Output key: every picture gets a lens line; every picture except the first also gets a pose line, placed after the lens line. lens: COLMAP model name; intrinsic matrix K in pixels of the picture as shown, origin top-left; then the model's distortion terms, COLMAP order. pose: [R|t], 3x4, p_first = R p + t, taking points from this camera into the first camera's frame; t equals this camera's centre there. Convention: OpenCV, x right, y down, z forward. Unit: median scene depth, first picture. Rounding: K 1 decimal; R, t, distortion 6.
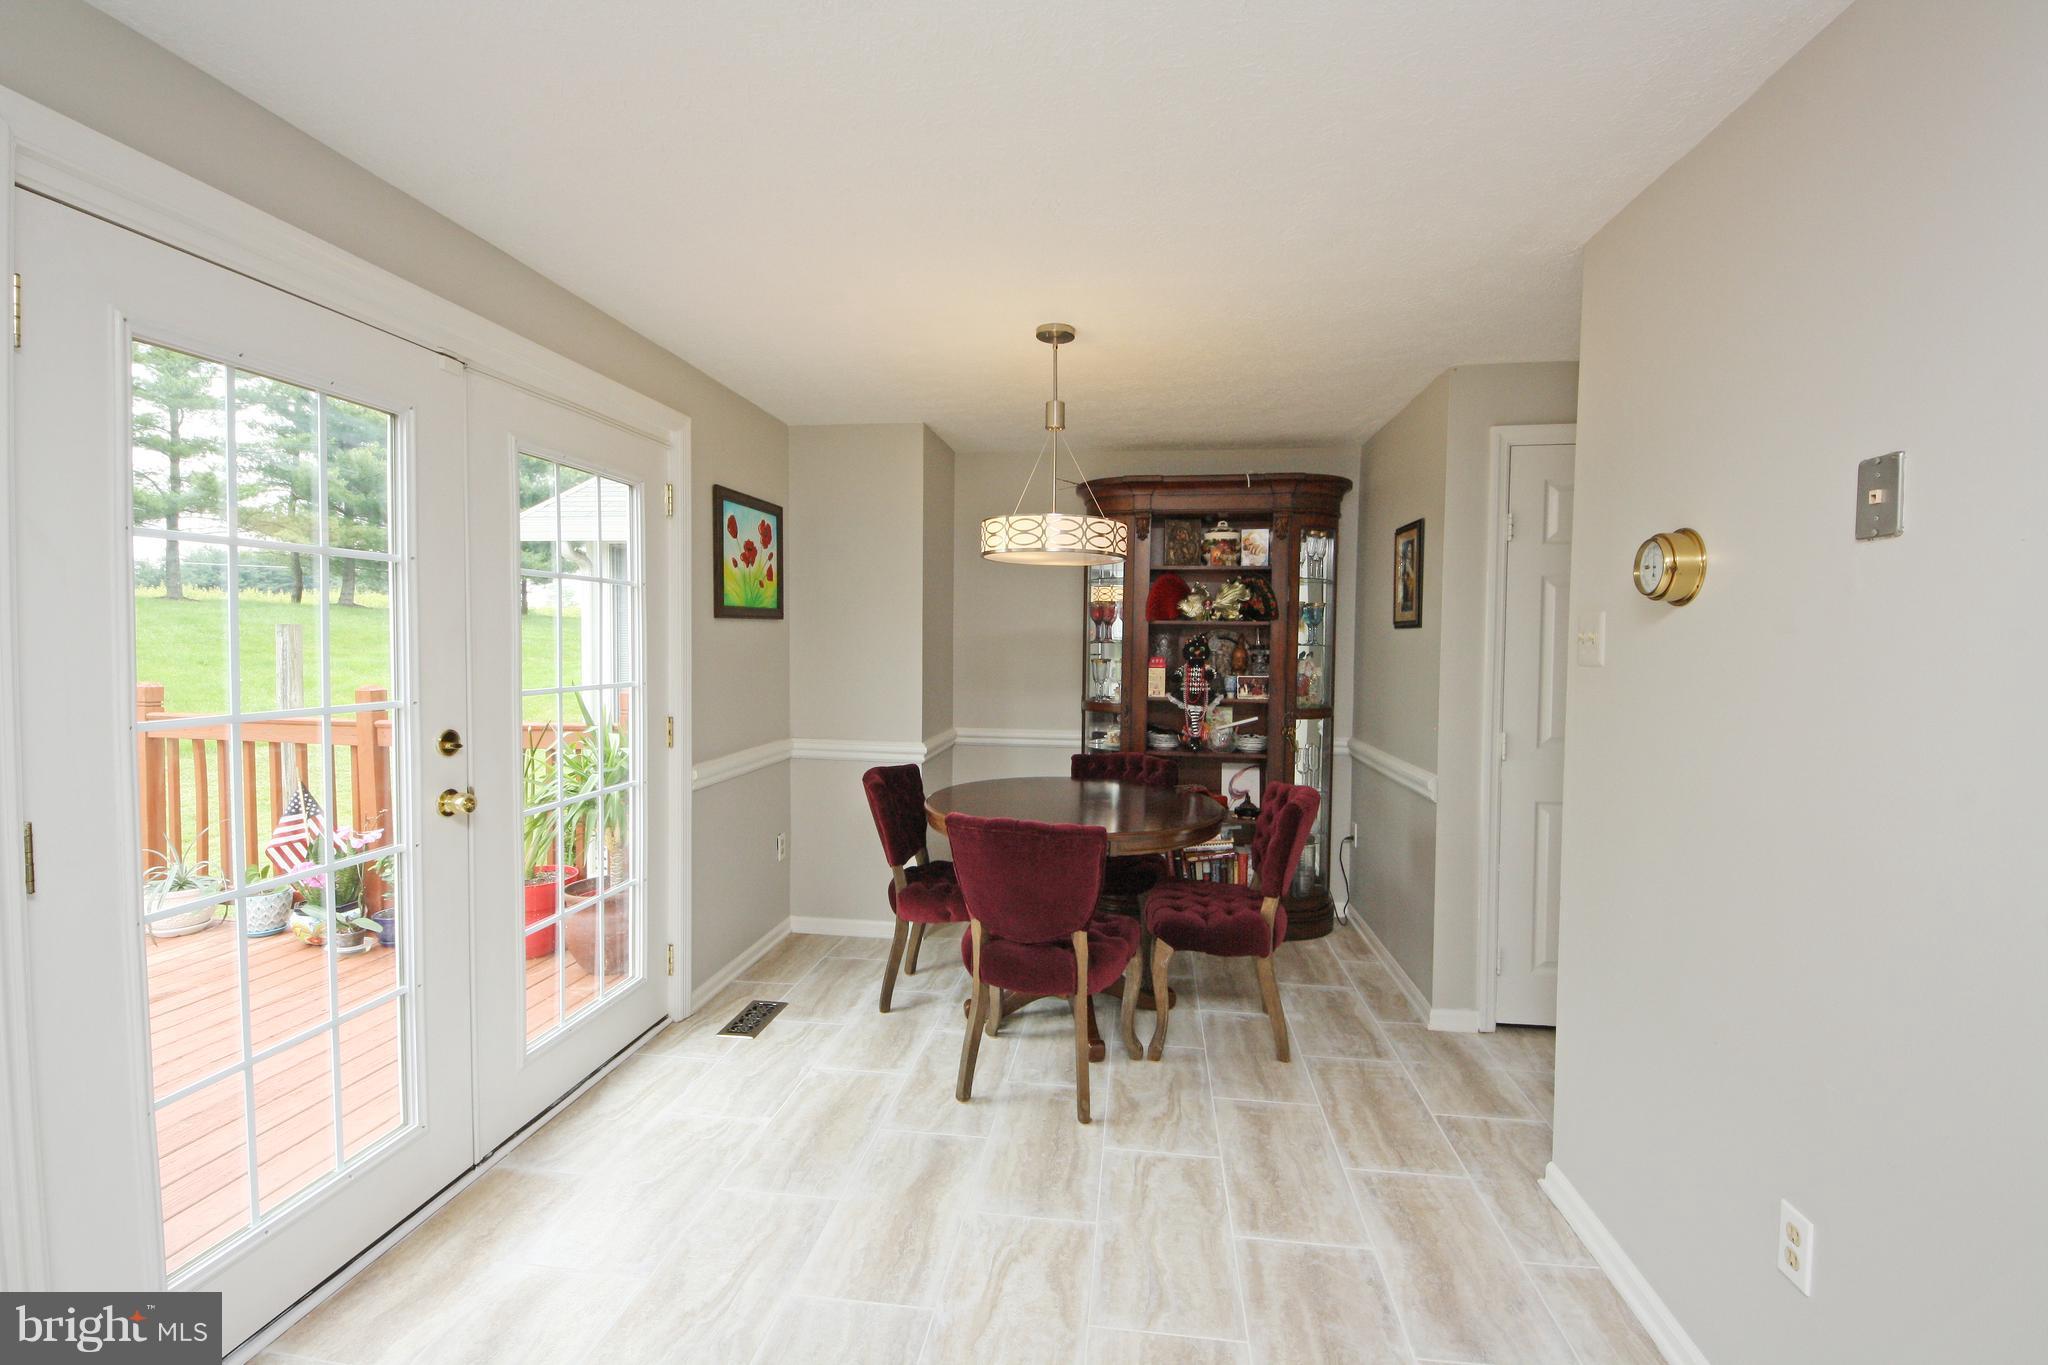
lens RADIAL K [[887.8, 0, 1032.9], [0, 887.8, 675.1], [0, 0, 1]] dist [0.033826, -0.029584]
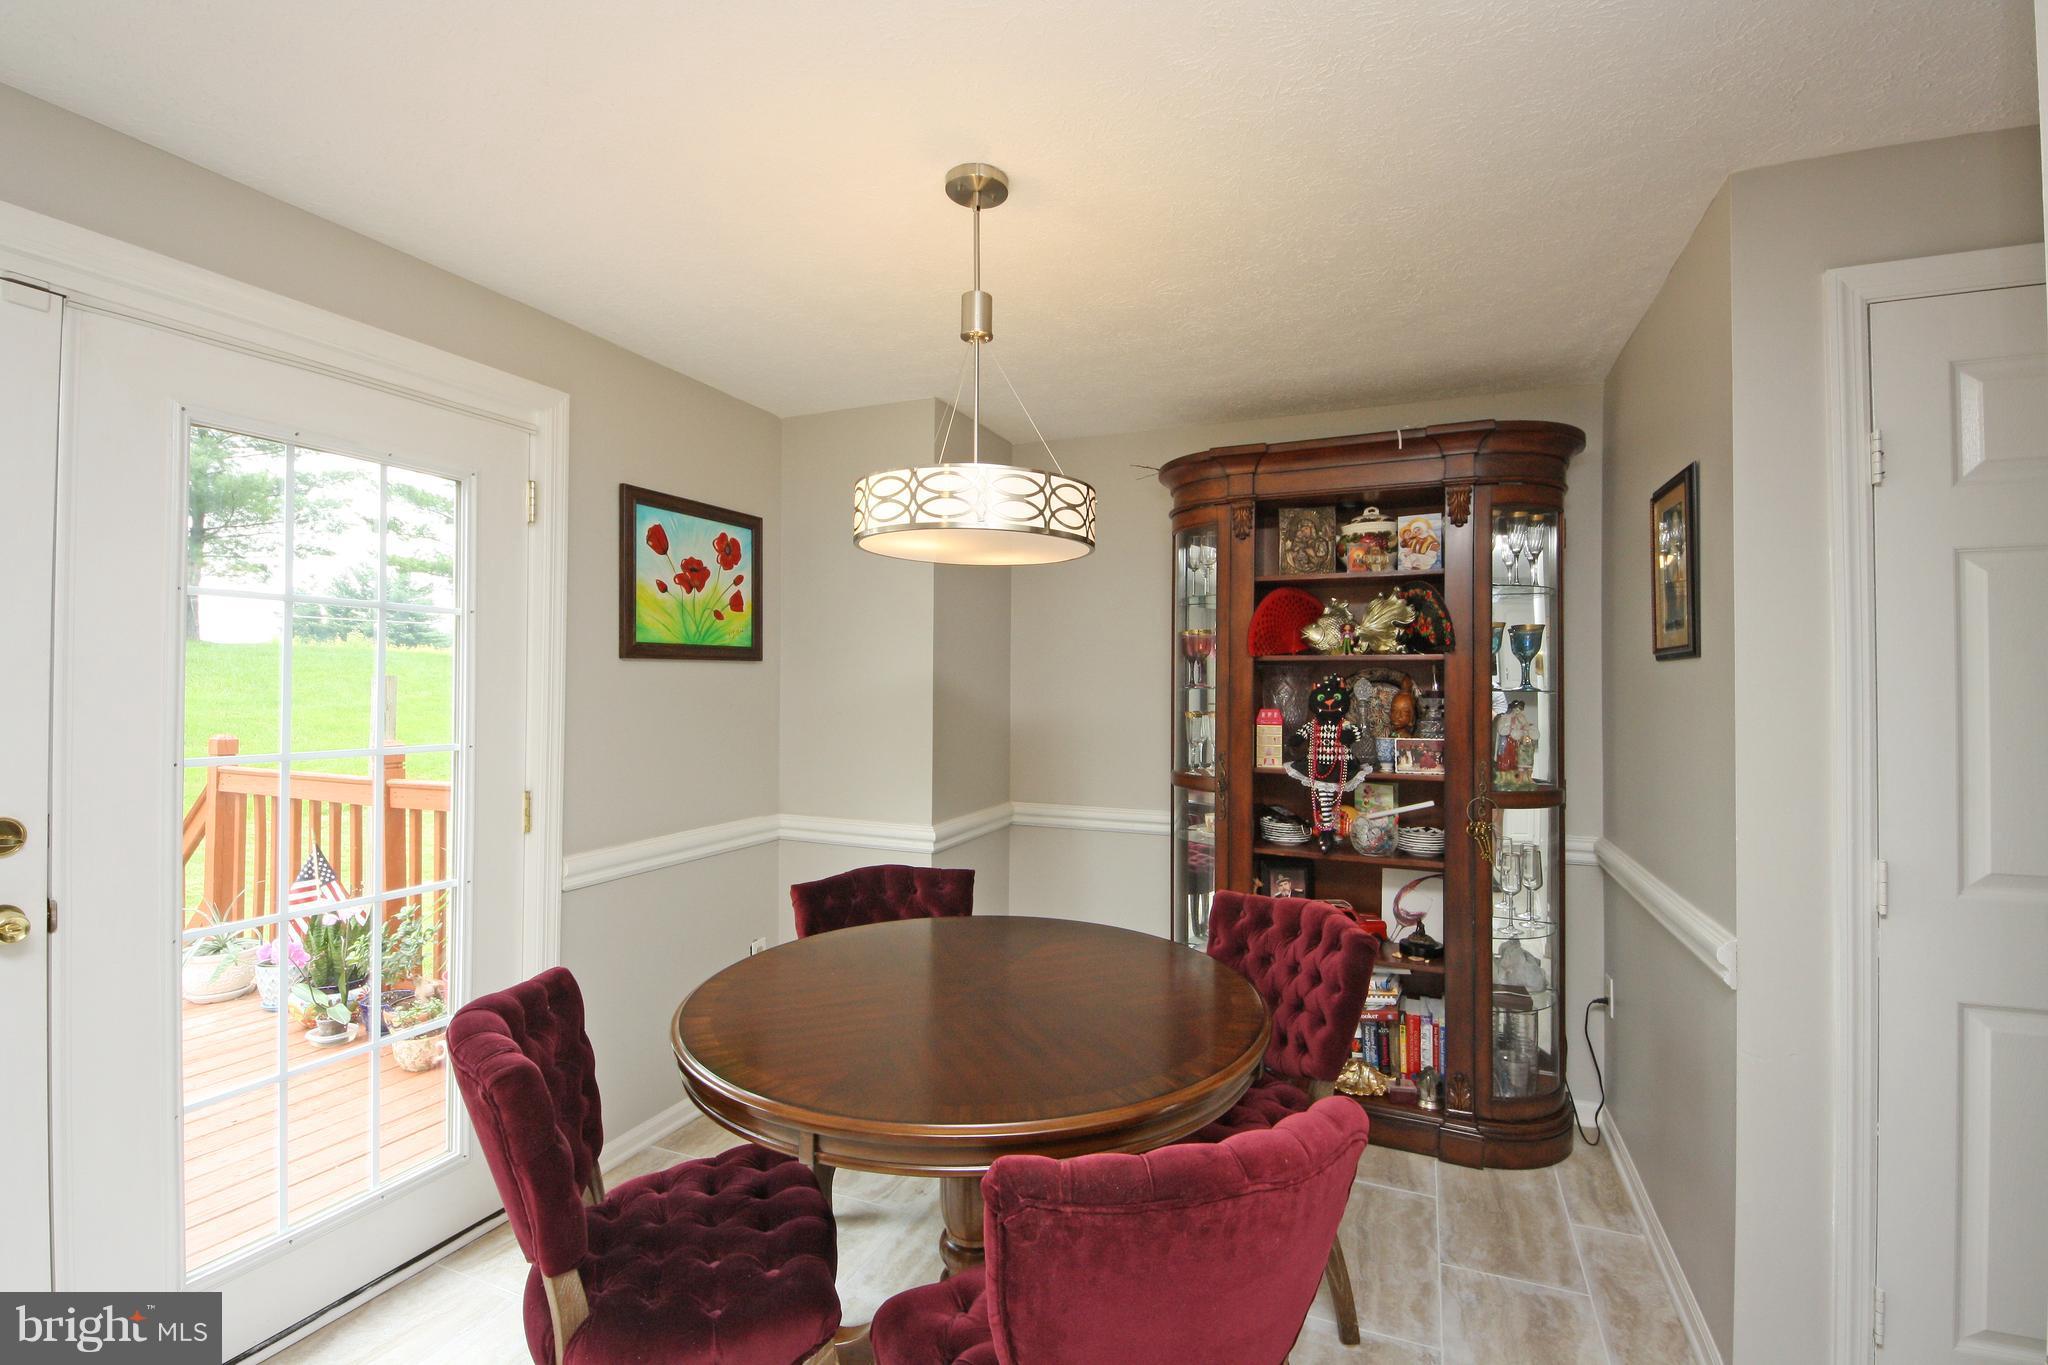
lens RADIAL K [[914.8, 0, 1032.6], [0, 914.8, 675.0], [0, 0, 1]] dist [0.034009, -0.031460]
pose [[0.964740, -0.009788, -0.263023, 0.151081], [-0.004909, 0.998465, -0.055166, -0.006904], [0.263159, 0.054512, 0.963211, 0.275526]]
